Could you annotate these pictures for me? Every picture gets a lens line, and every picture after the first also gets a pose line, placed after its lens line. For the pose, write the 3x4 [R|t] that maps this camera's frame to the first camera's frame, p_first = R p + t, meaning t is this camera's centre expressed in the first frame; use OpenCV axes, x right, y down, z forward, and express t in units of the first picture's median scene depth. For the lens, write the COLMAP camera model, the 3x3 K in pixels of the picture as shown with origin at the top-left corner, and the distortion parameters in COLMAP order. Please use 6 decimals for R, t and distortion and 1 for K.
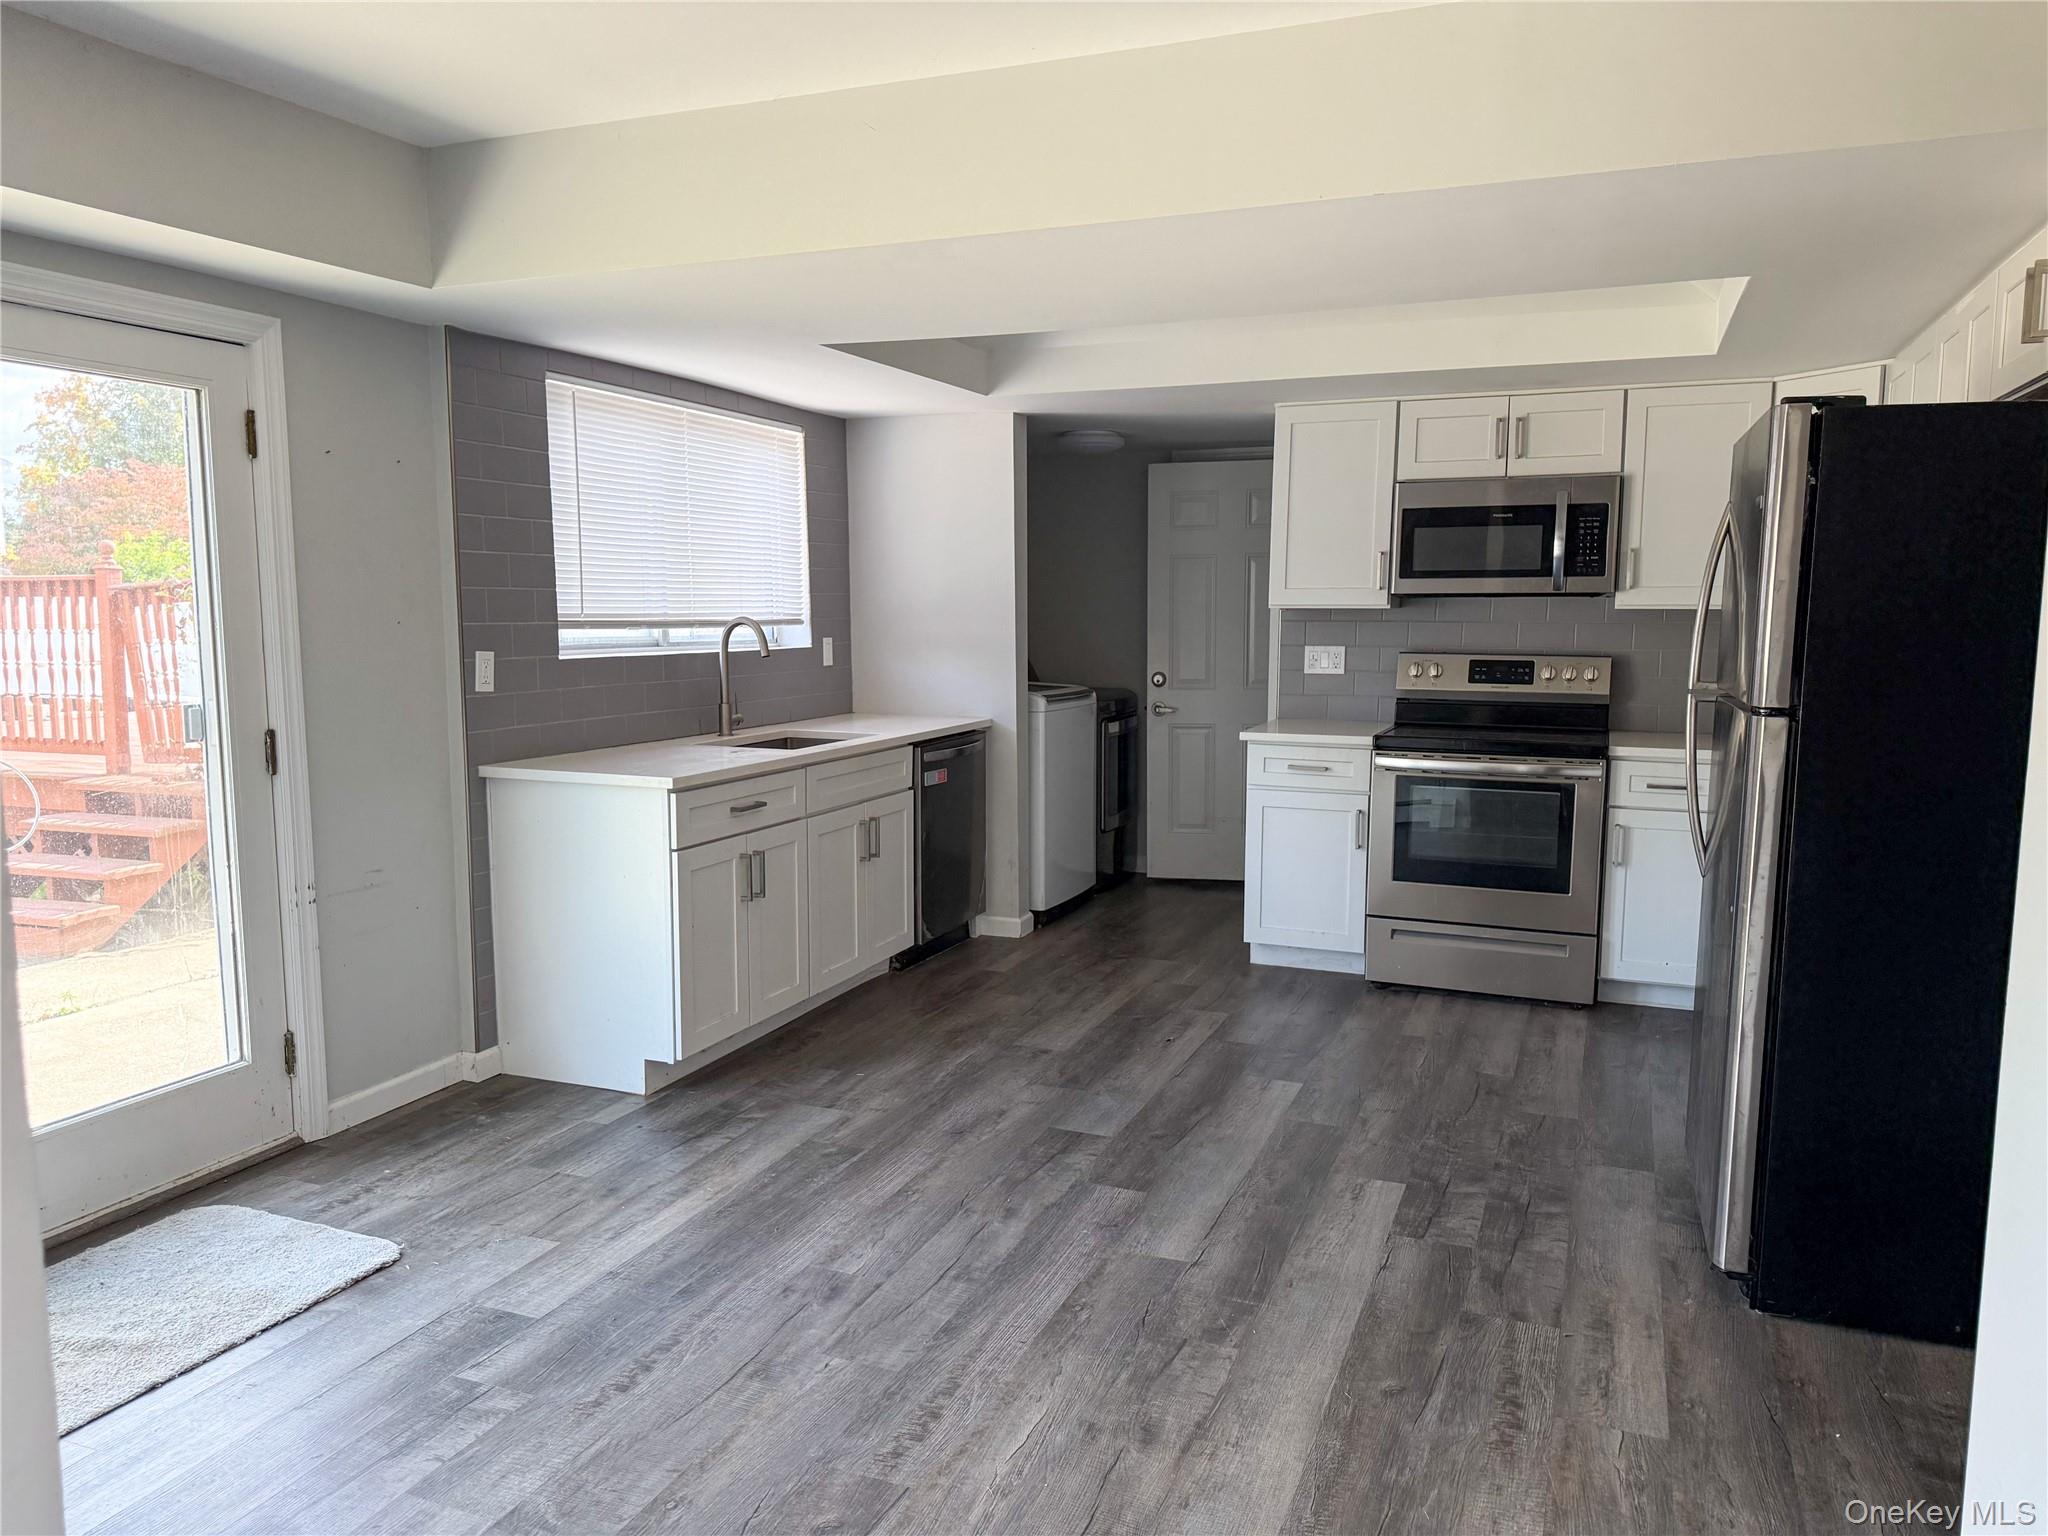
lens RADIAL K [[1430.2, 0, 1018.9], [0, 1430.2, 771.9], [0, 0, 1]] dist [0.025664, -0.004902]
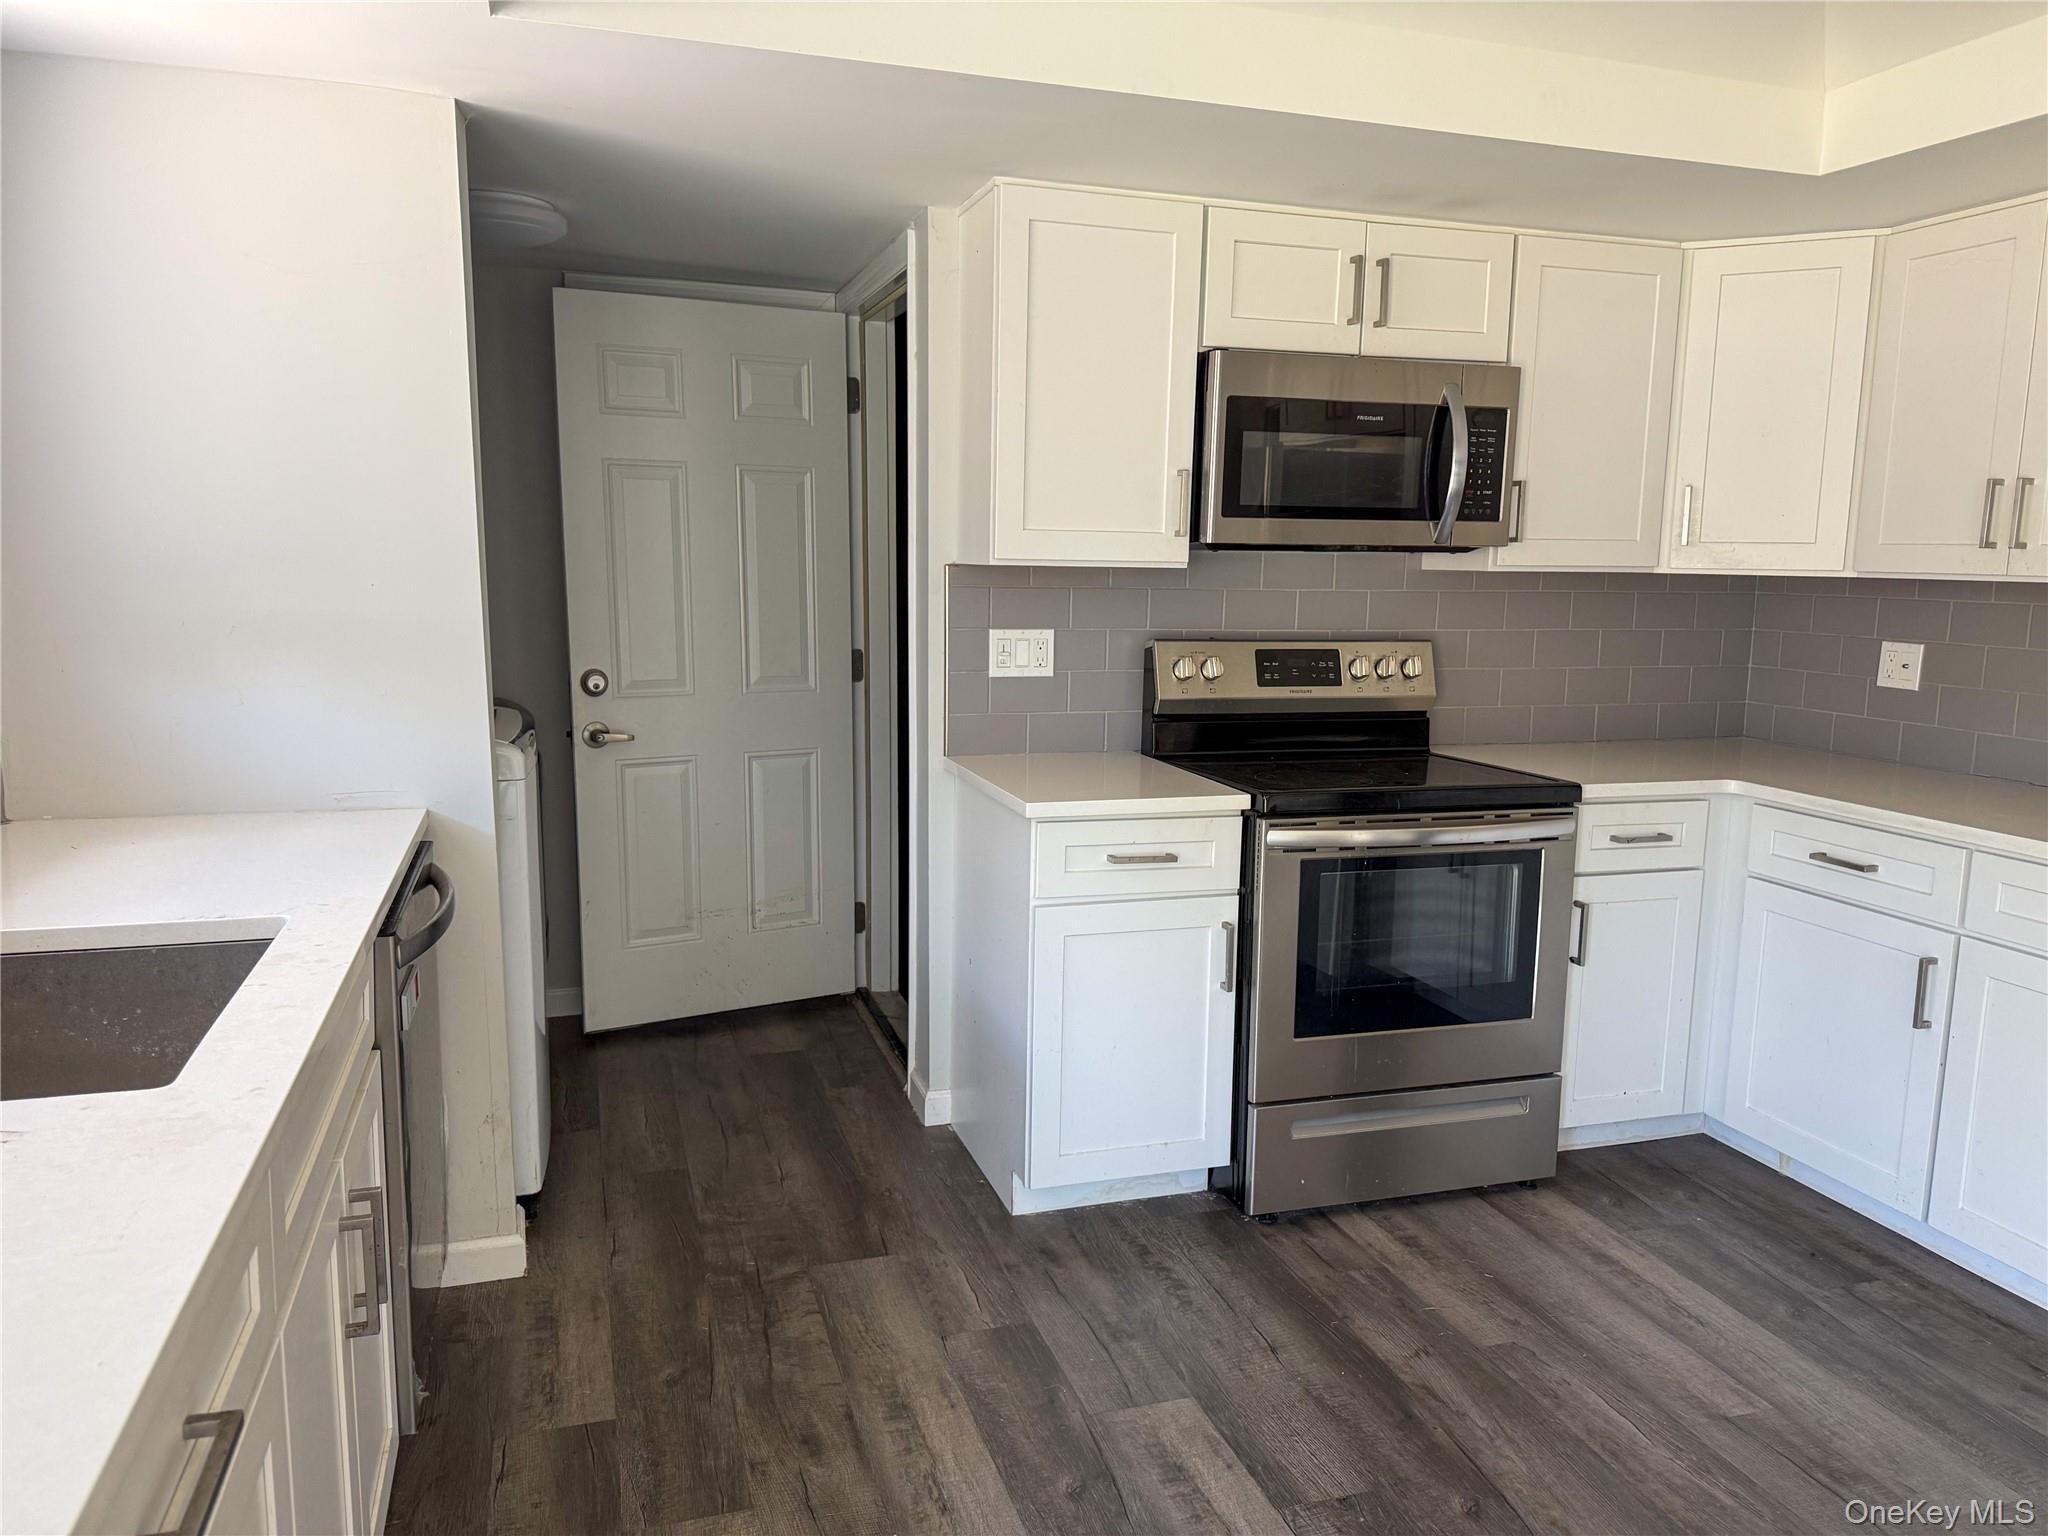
lens RADIAL K [[1430.2, 0, 1028.7], [0, 1430.2, 769.2], [0, 0, 1]] dist [0.025664, -0.004902]
pose [[0.767680, -0.082133, 0.635548, -0.172825], [0.059280, 0.996602, 0.057189, -0.069741], [-0.638085, -0.006227, 0.769941, 0.597493]]
